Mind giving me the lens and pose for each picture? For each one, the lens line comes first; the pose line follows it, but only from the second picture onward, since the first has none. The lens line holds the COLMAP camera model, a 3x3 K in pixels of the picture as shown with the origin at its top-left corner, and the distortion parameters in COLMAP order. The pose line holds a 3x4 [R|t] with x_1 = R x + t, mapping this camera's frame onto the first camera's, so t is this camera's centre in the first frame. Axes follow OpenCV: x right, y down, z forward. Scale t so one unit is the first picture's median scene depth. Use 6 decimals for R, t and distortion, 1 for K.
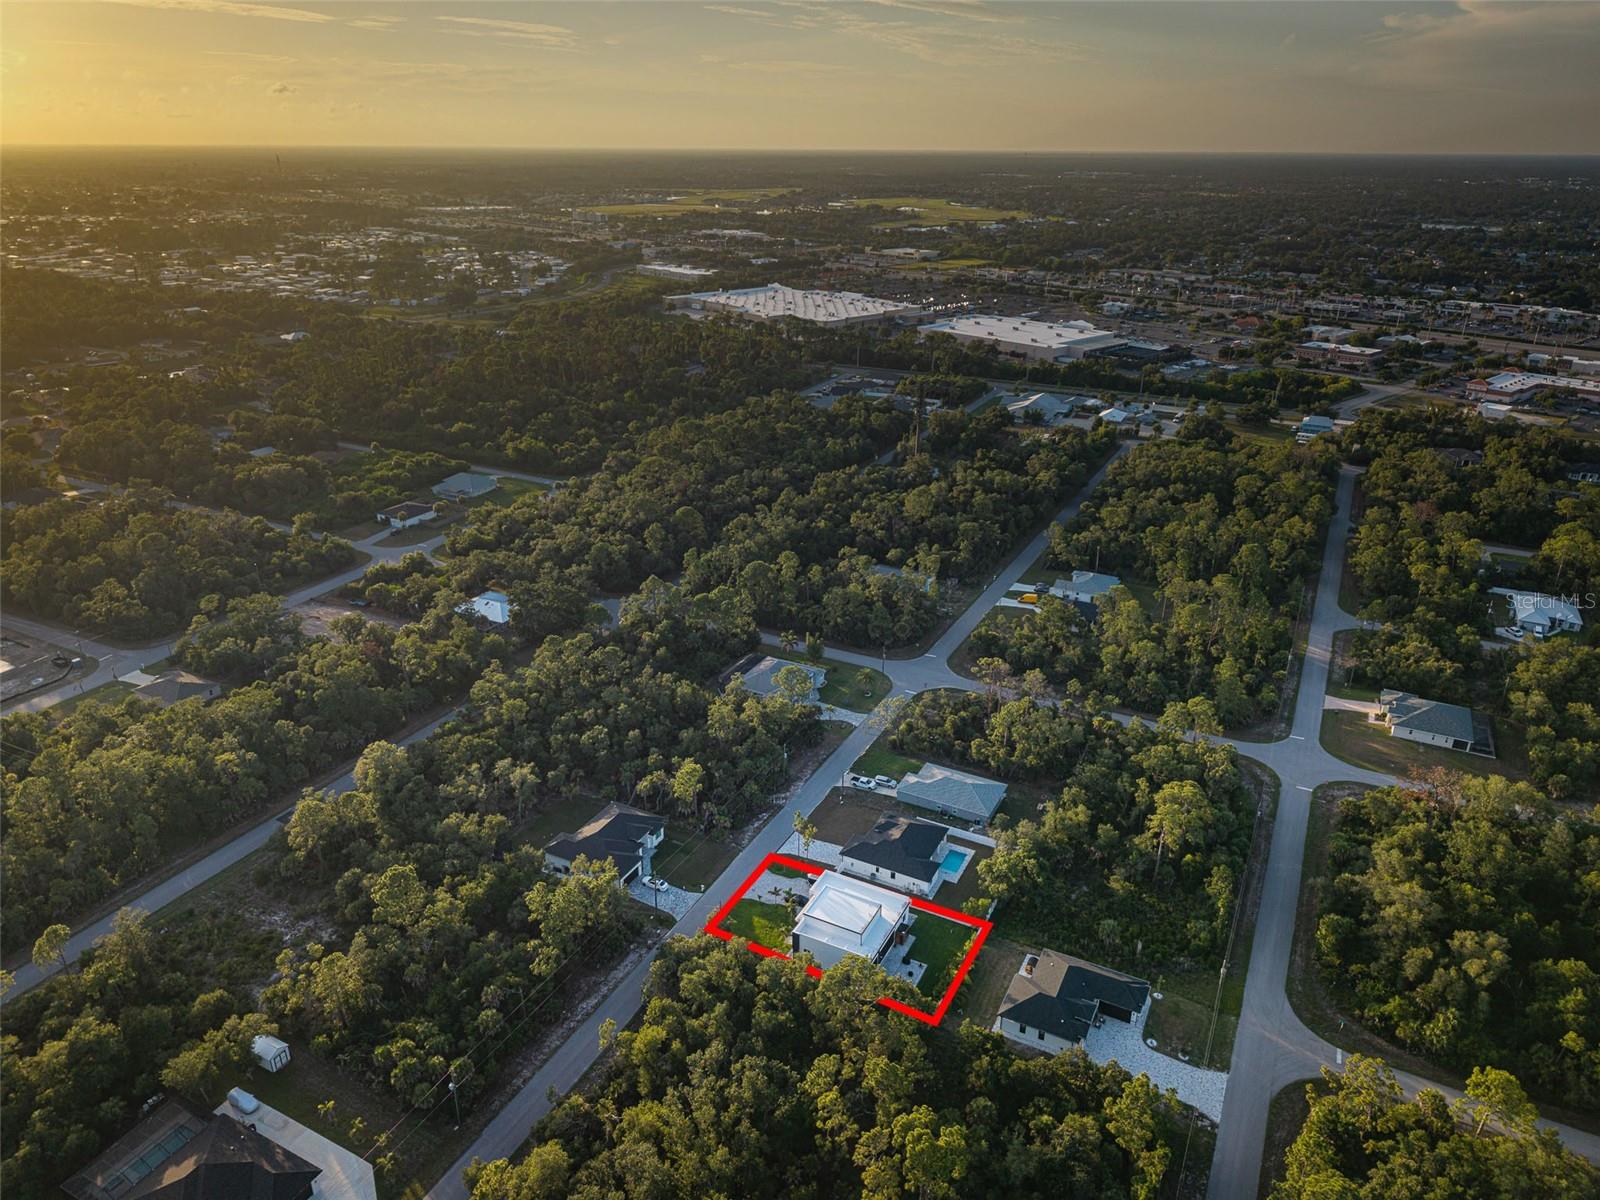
lens RADIAL K [[1083.6, 0, 800.0], [0, 1083.6, 600.0], [0, 0, 1]] dist [0.054574, -0.053045]
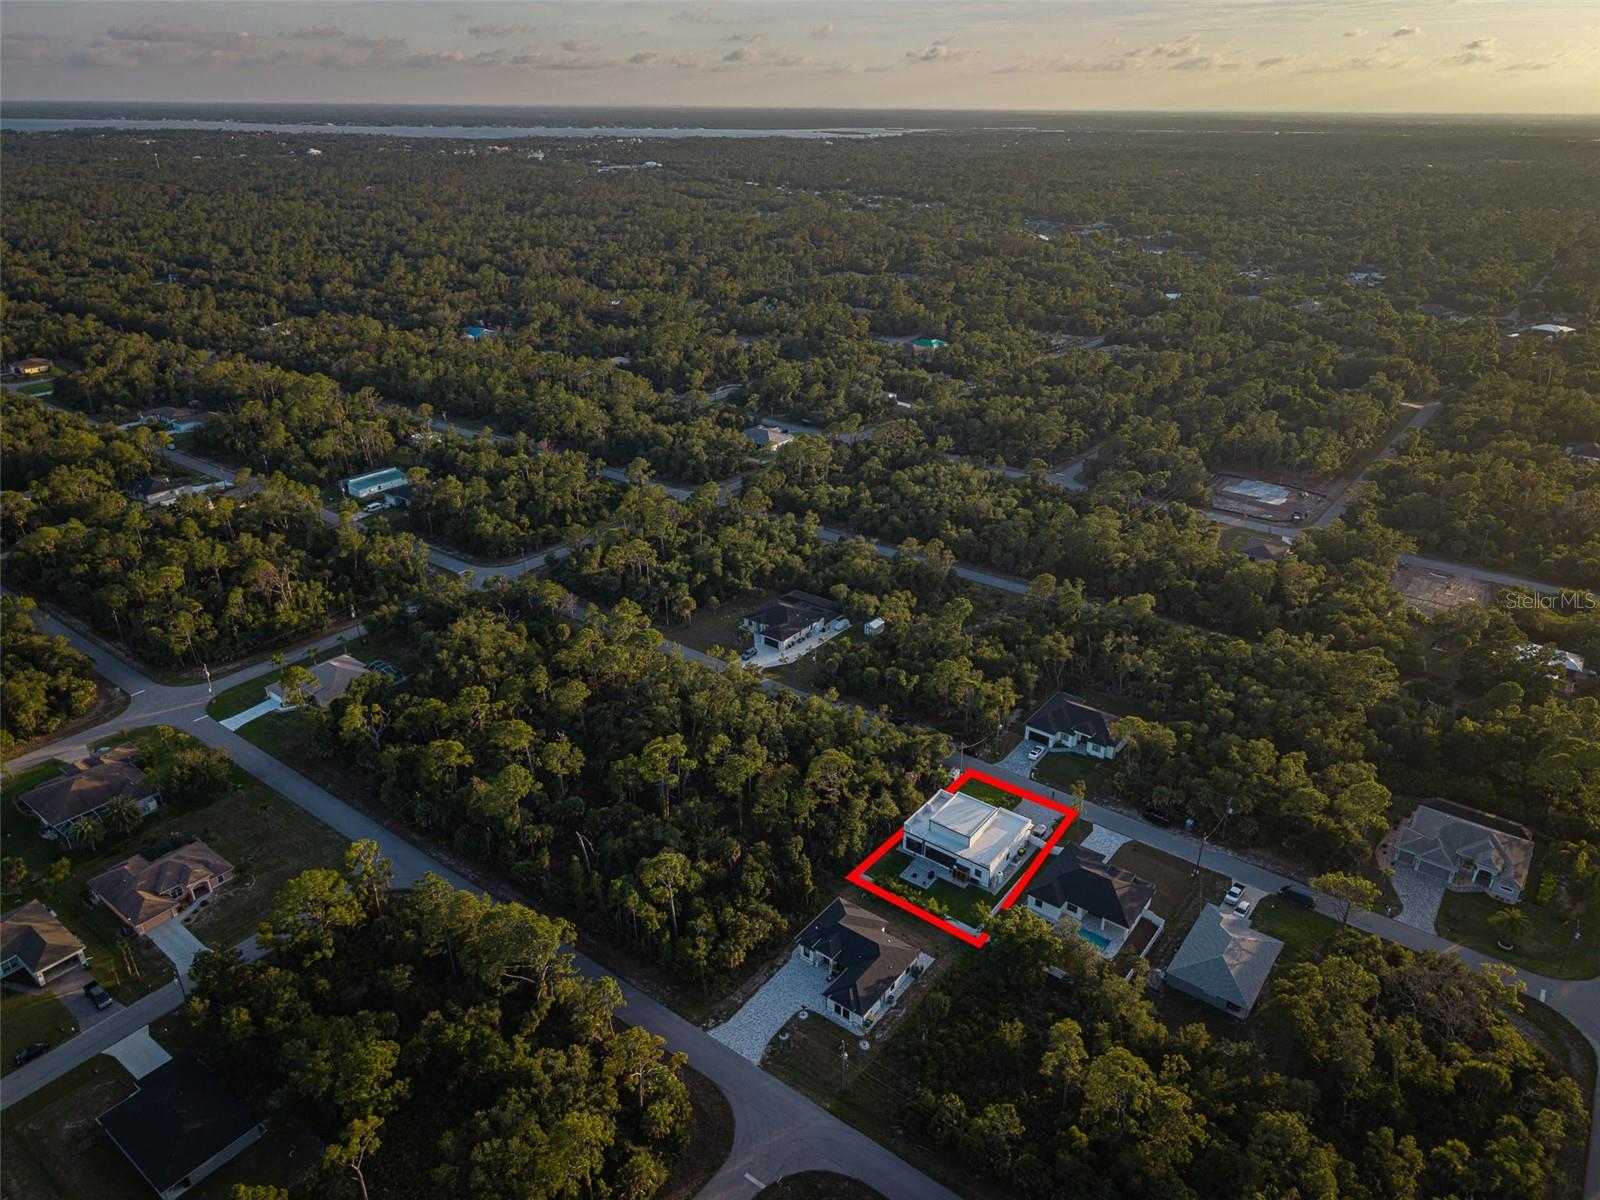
lens RADIAL K [[1080.5, 0, 800.5], [0, 1080.5, 570.0], [0, 0, 1]] dist [0.100758, -0.128549]
pose [[-0.168553, 0.389494, -0.905474, 0.868952], [-0.395840, 0.814543, 0.424065, -0.287384], [0.902719, 0.429900, 0.016883, 0.650879]]
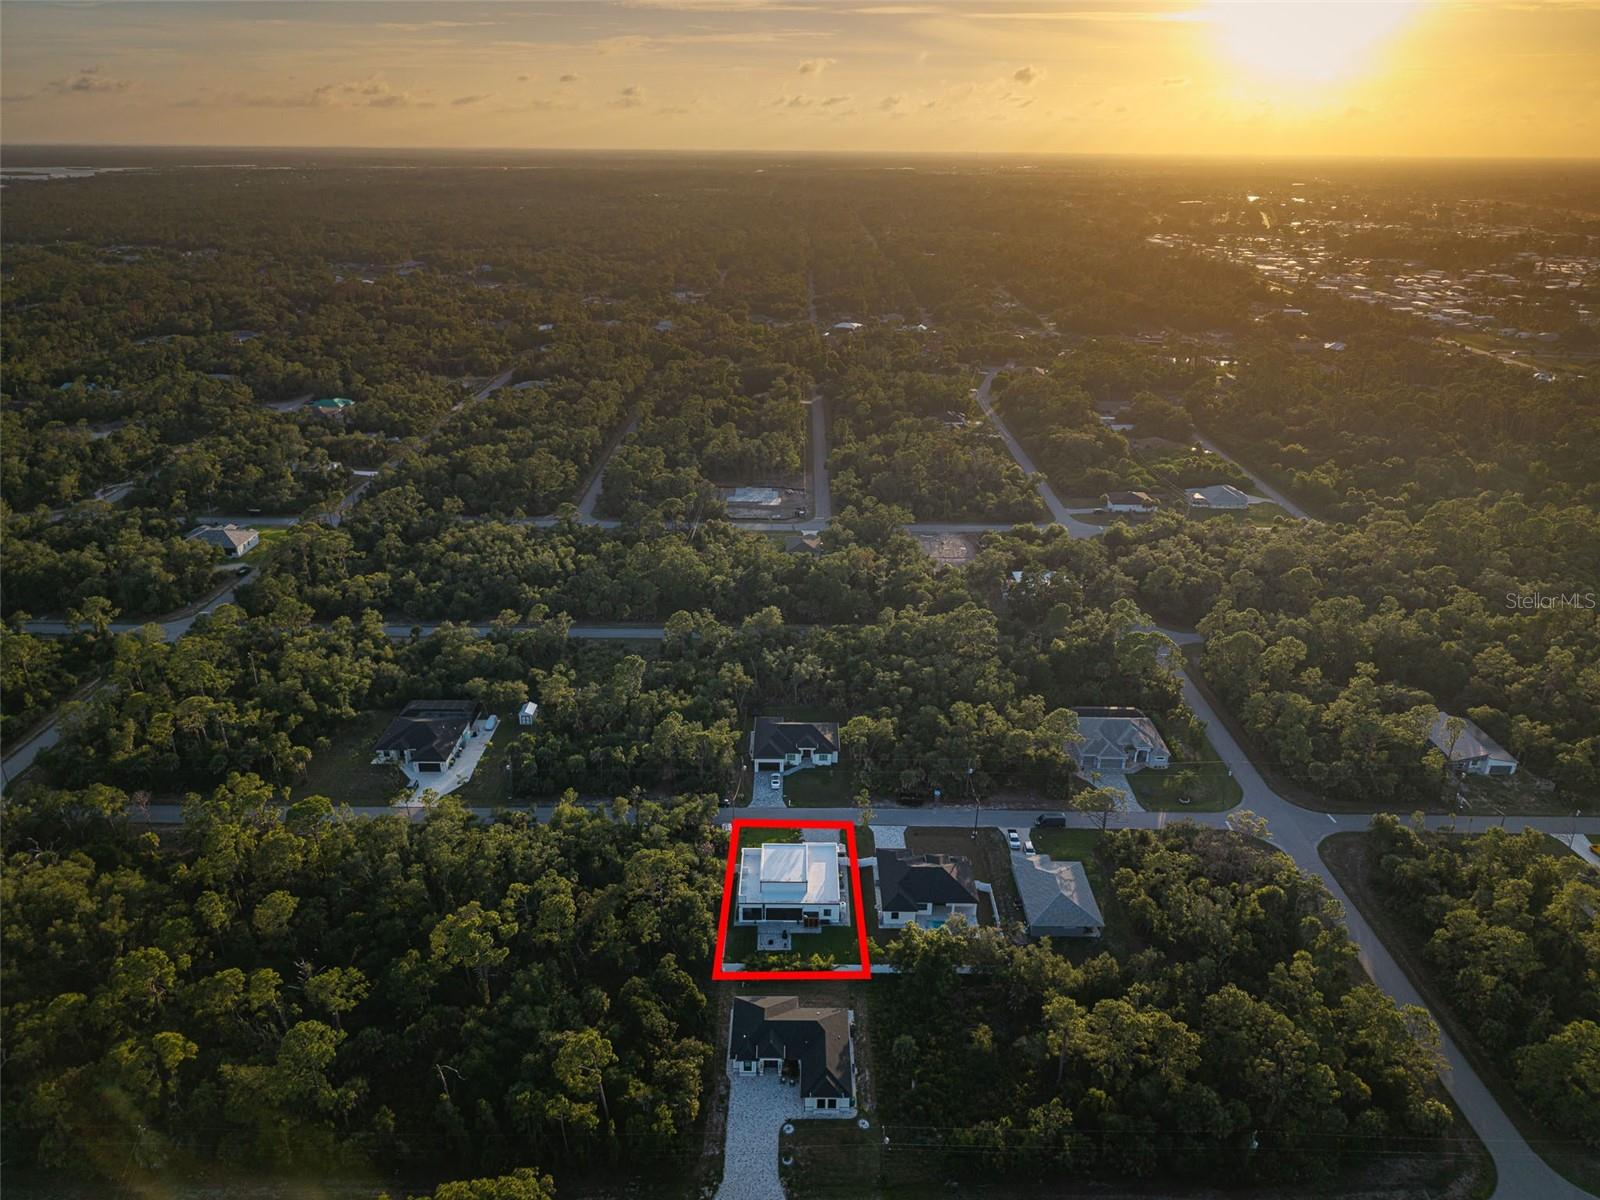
lens RADIAL K [[1083.6, 0, 800.0], [0, 1083.6, 600.0], [0, 0, 1]] dist [0.054574, -0.053045]
pose [[0.456999, 0.347705, -0.818690, 0.747041], [-0.357685, 0.914566, 0.188762, -0.144631], [0.814379, 0.206569, 0.542324, 0.339646]]
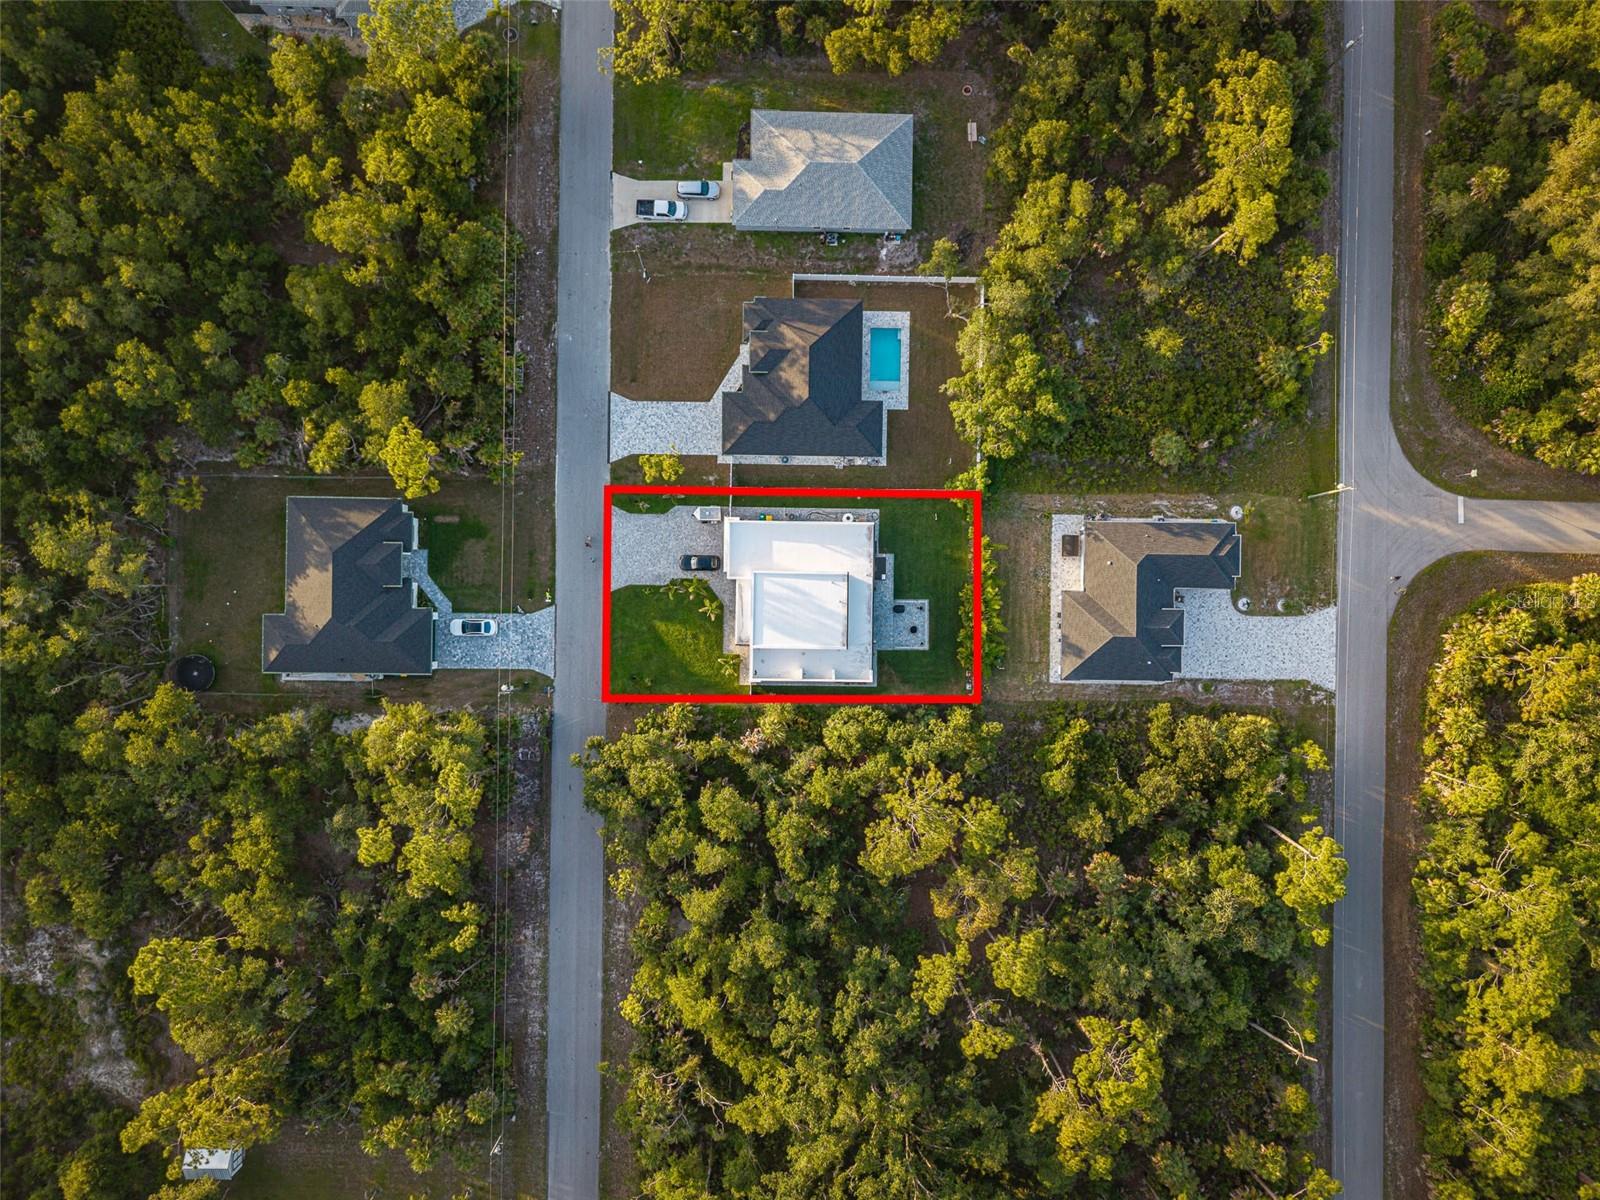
lens RADIAL K [[1083.6, 0, 800.0], [0, 1083.6, 600.0], [0, 0, 1]] dist [0.054574, -0.053045]
pose [[0.892338, -0.451169, 0.013399, 0.029955], [0.155060, 0.334291, 0.929627, -0.283500], [-0.423898, -0.827464, 0.368259, 0.690538]]
